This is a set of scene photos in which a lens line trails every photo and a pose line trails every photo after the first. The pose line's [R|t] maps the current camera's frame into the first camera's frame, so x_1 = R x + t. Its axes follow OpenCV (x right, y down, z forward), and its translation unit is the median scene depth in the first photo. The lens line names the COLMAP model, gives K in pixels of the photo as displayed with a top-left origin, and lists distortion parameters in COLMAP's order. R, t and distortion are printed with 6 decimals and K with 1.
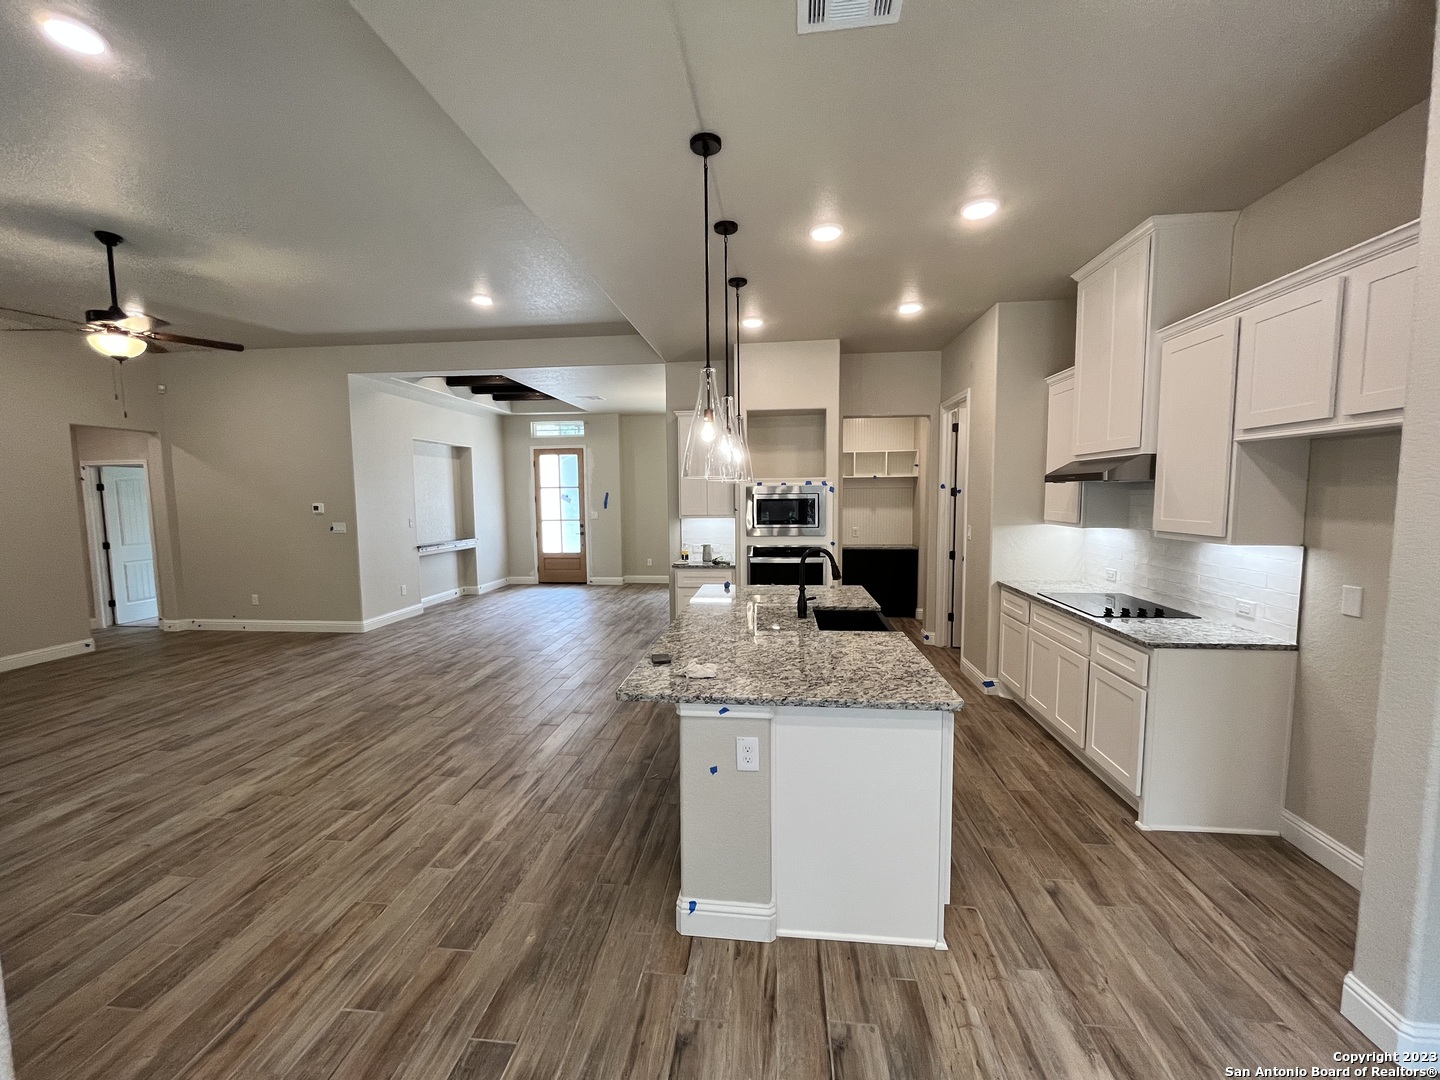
lens RADIAL K [[581.8, 0, 716.1], [0, 581.8, 542.5], [0, 0, 1]] dist [-0.001979, -0.000368]
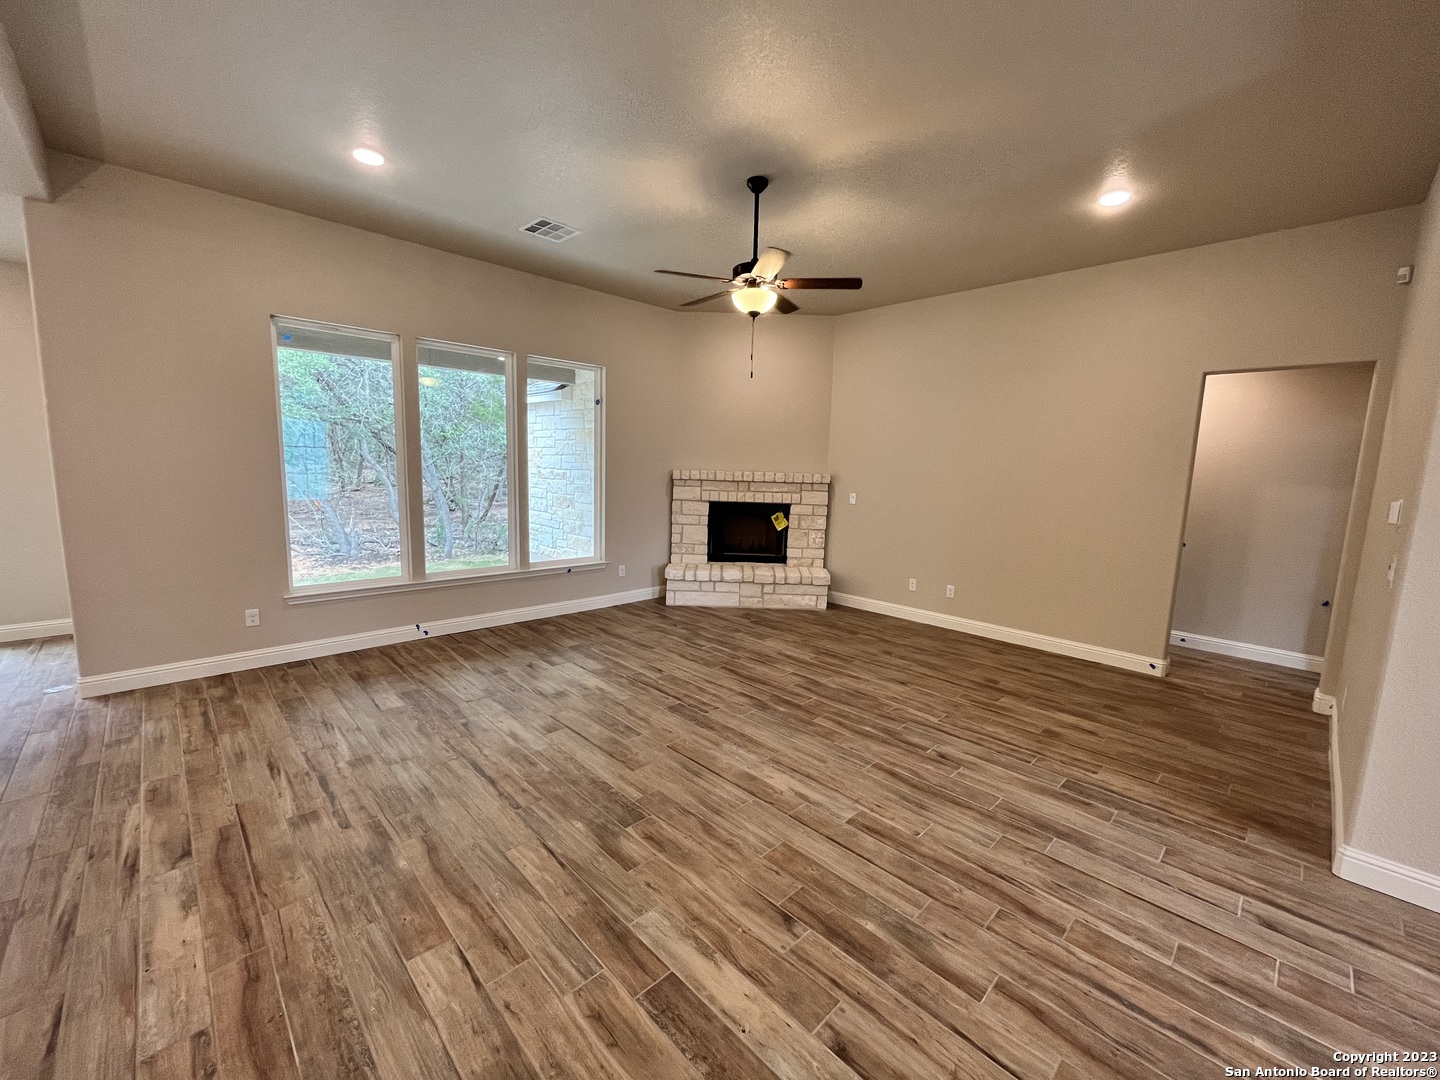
lens RADIAL K [[581.8, 0, 716.1], [0, 581.8, 542.5], [0, 0, 1]] dist [-0.001979, -0.000368]
pose [[-0.640426, 0.094474, -0.762187, -0.182754], [-0.086843, 0.977133, 0.194086, -0.105541], [0.763094, 0.190489, -0.617577, 1.292874]]
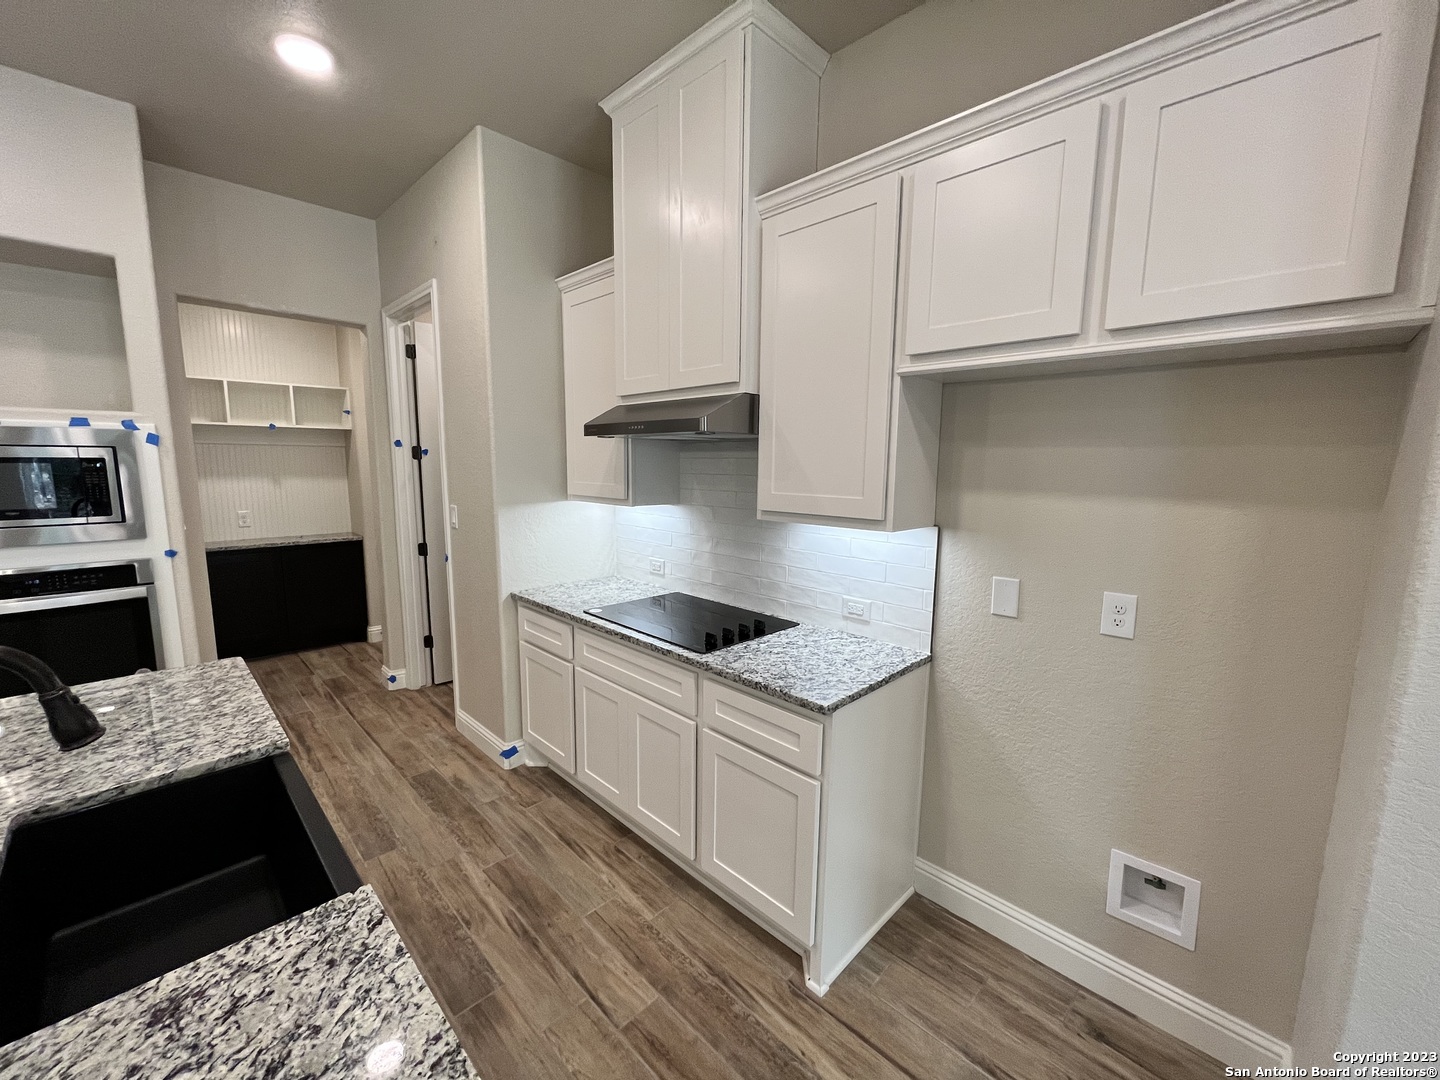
lens RADIAL K [[581.8, 0, 716.1], [0, 581.8, 542.5], [0, 0, 1]] dist [-0.001979, -0.000368]
pose [[0.627133, -0.091873, 0.773475, 0.131760], [0.050402, 0.995725, 0.077406, -0.025183], [-0.777280, -0.009559, 0.629082, 0.407448]]
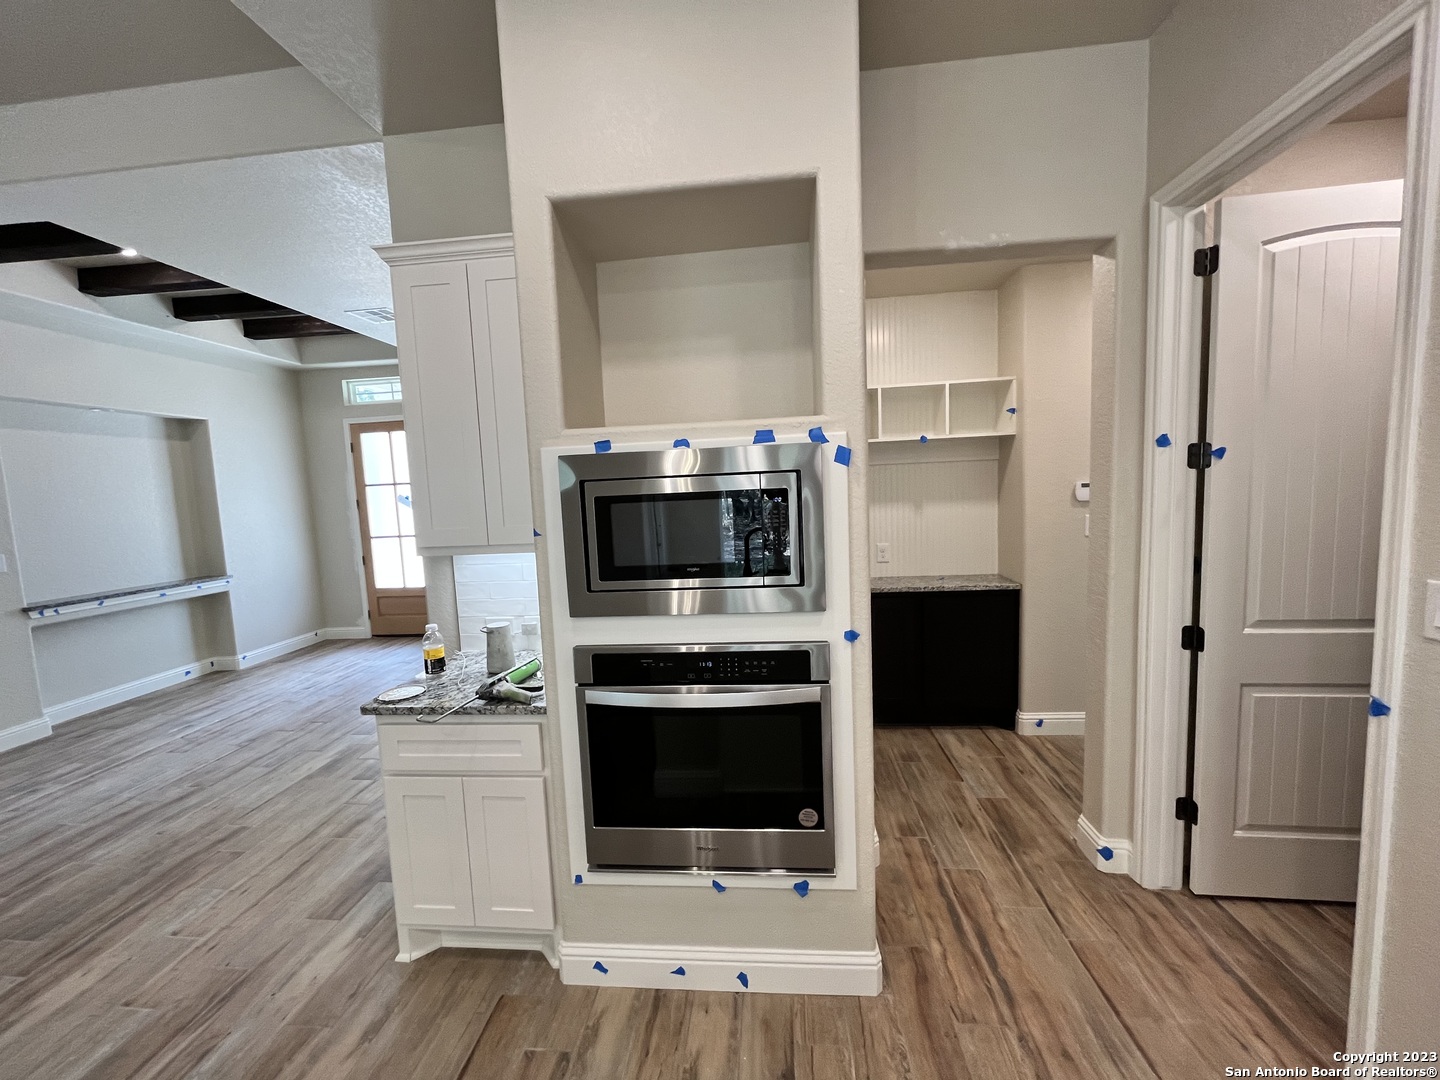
lens RADIAL K [[581.8, 0, 716.1], [0, 581.8, 542.5], [0, 0, 1]] dist [-0.001979, -0.000368]
pose [[0.999411, -0.033558, 0.007135, 0.151503], [0.033472, 0.999370, 0.011804, -0.061220], [-0.007527, -0.011559, 0.999905, 0.816081]]
